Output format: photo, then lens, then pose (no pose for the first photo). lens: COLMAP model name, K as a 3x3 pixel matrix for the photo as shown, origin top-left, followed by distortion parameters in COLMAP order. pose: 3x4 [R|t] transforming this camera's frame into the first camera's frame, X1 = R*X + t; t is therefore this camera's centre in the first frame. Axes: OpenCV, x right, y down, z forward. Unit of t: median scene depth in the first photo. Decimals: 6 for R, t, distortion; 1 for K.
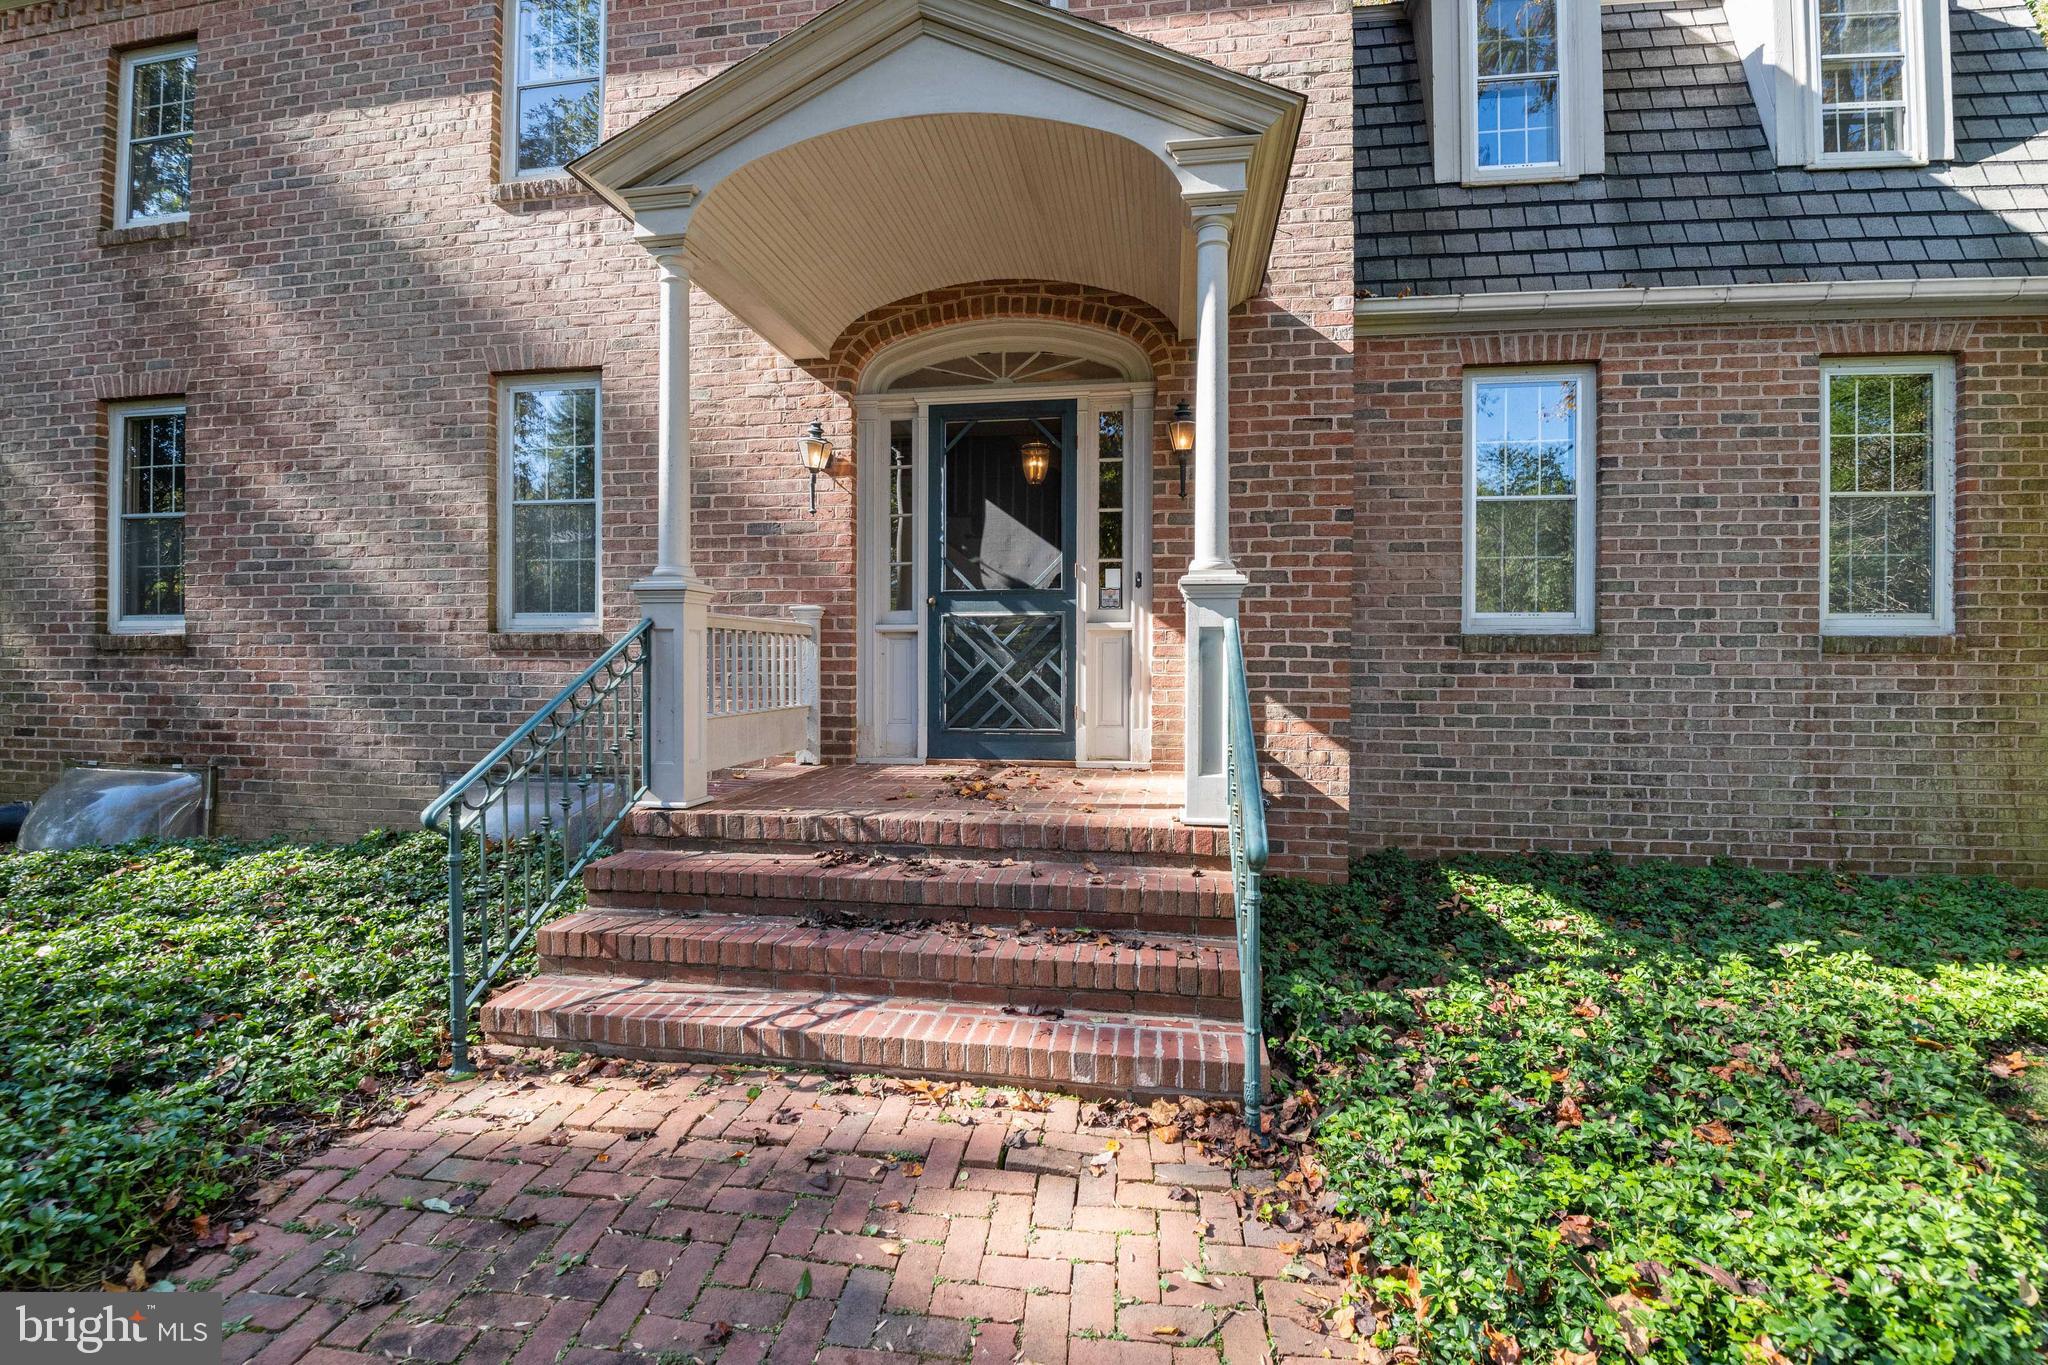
lens RADIAL K [[1418.8, 0, 1023.1], [0, 1418.8, 677.1], [0, 0, 1]] dist [-0.003504, -0.000789]
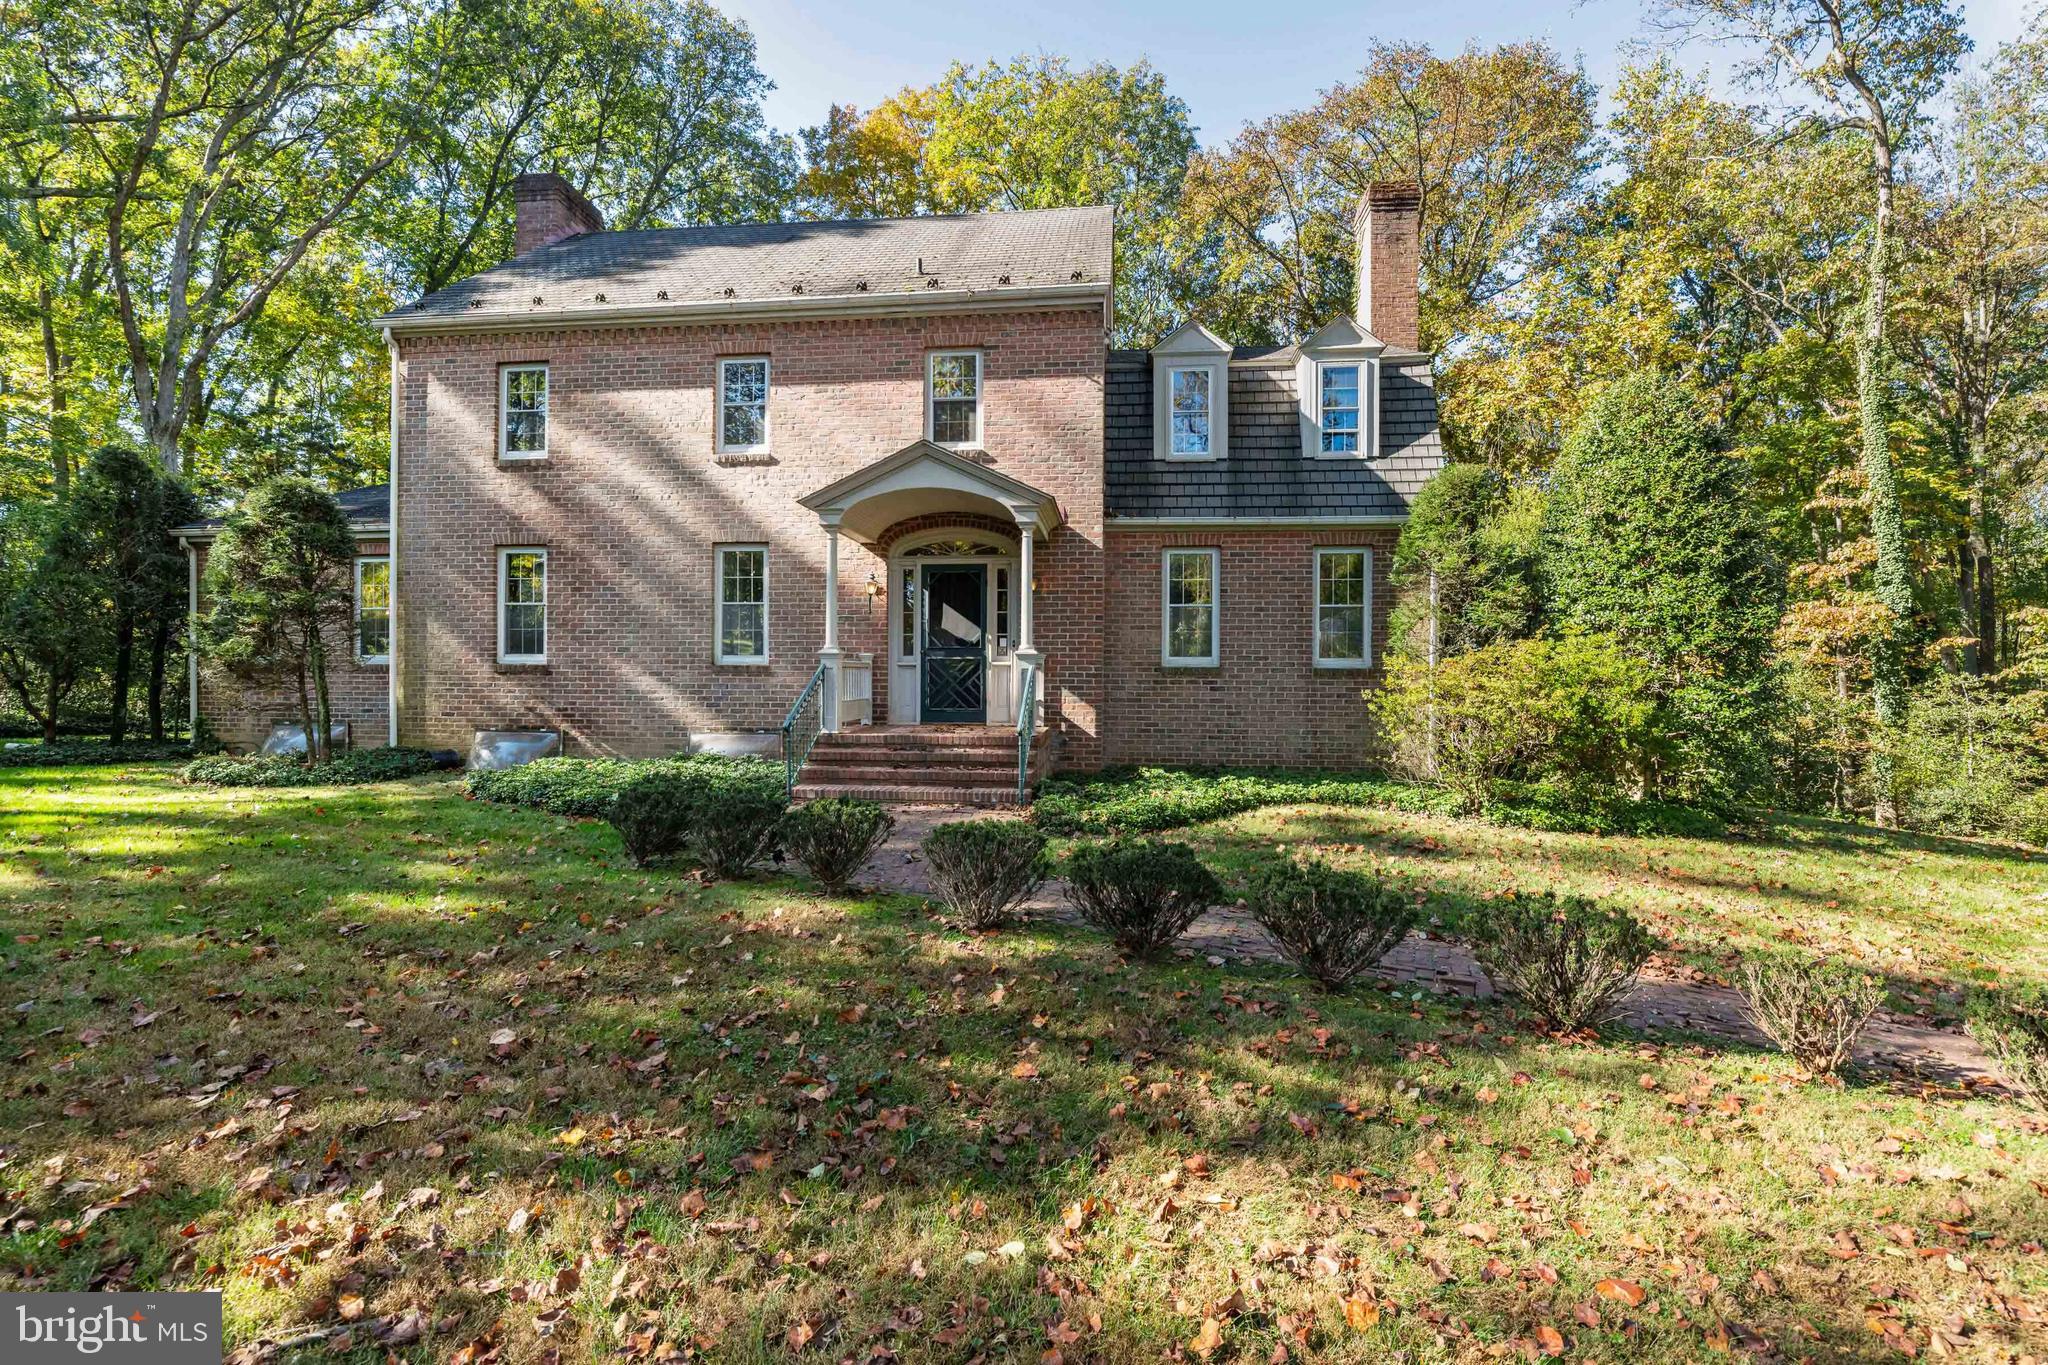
lens RADIAL K [[1418.8, 0, 1022.7], [0, 1418.8, 685.7], [0, 0, 1]] dist [-0.003504, -0.000789]
pose [[0.999055, 0.003566, 0.043323, -0.002375], [-0.003330, 0.999979, -0.005505, 0.012422], [-0.043342, 0.005356, 0.999046, -1.233019]]
